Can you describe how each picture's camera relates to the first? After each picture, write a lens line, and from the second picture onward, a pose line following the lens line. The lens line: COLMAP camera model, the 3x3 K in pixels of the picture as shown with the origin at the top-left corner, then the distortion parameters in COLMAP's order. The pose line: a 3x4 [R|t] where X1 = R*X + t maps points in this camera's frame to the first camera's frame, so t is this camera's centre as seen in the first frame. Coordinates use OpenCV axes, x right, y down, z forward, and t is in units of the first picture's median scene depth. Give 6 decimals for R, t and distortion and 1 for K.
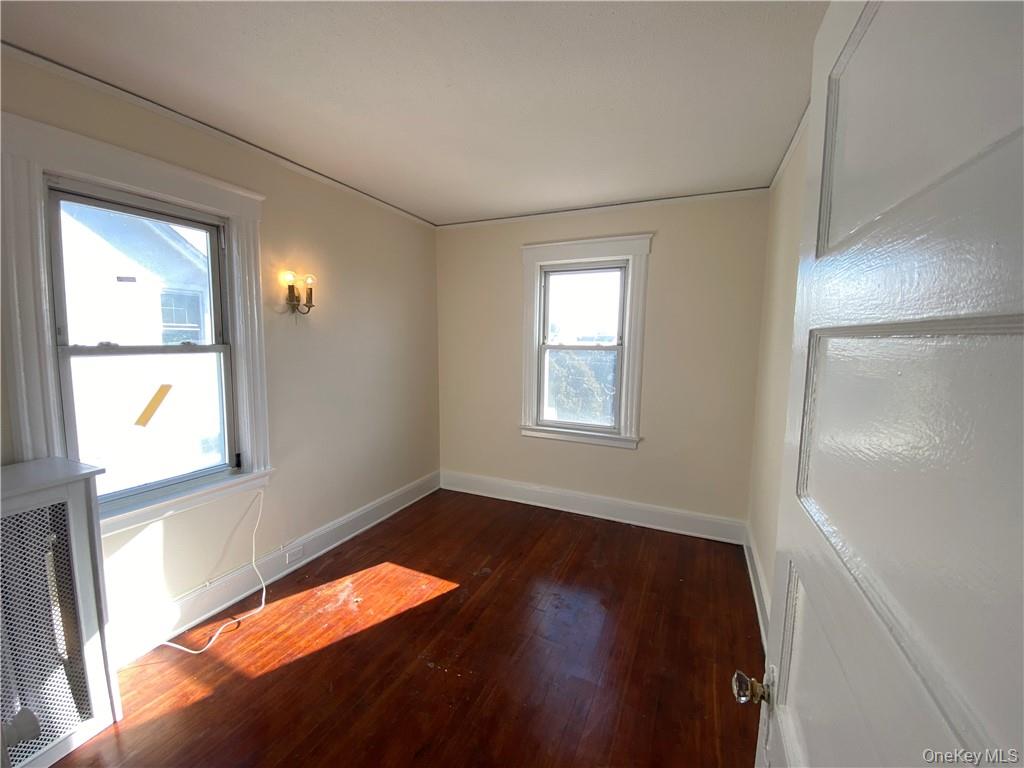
lens RADIAL K [[417.3, 0, 512.0], [0, 417.3, 384.0], [0, 0, 1]] dist [0.024154, -0.020753]
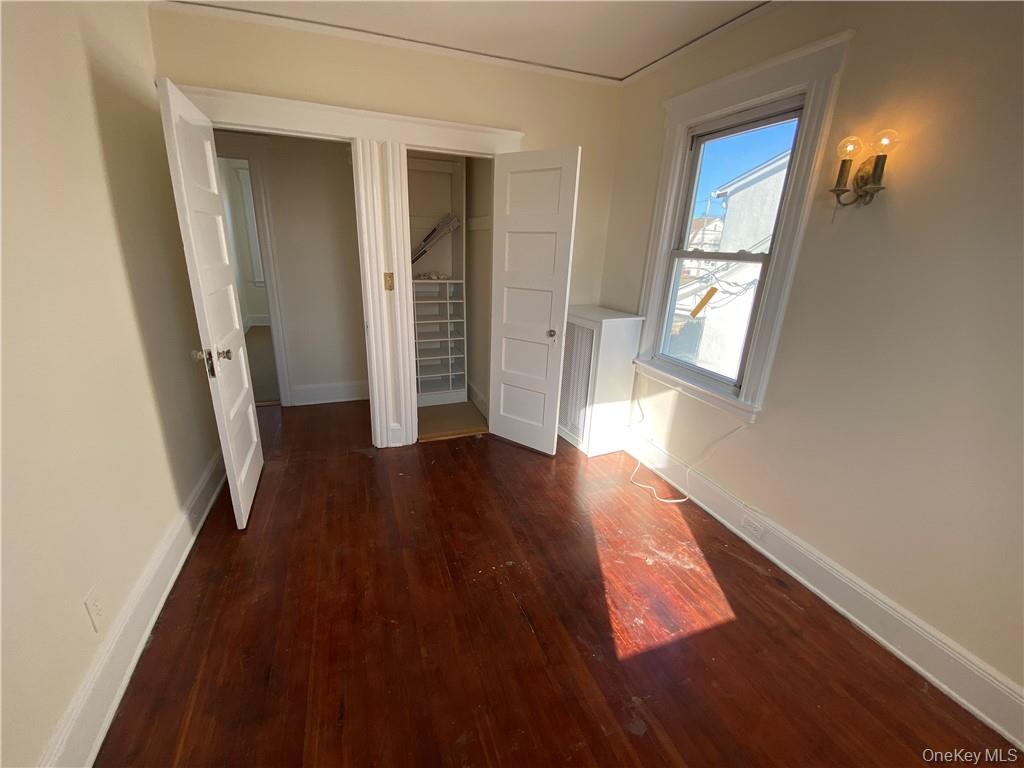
lens RADIAL K [[417.3, 0, 512.0], [0, 417.3, 384.0], [0, 0, 1]] dist [0.024154, -0.020753]
pose [[-0.700162, 0.191959, -0.687695, 0.256534], [-0.126979, 0.914348, 0.384506, -0.079983], [0.702602, 0.356539, -0.615817, 0.889011]]
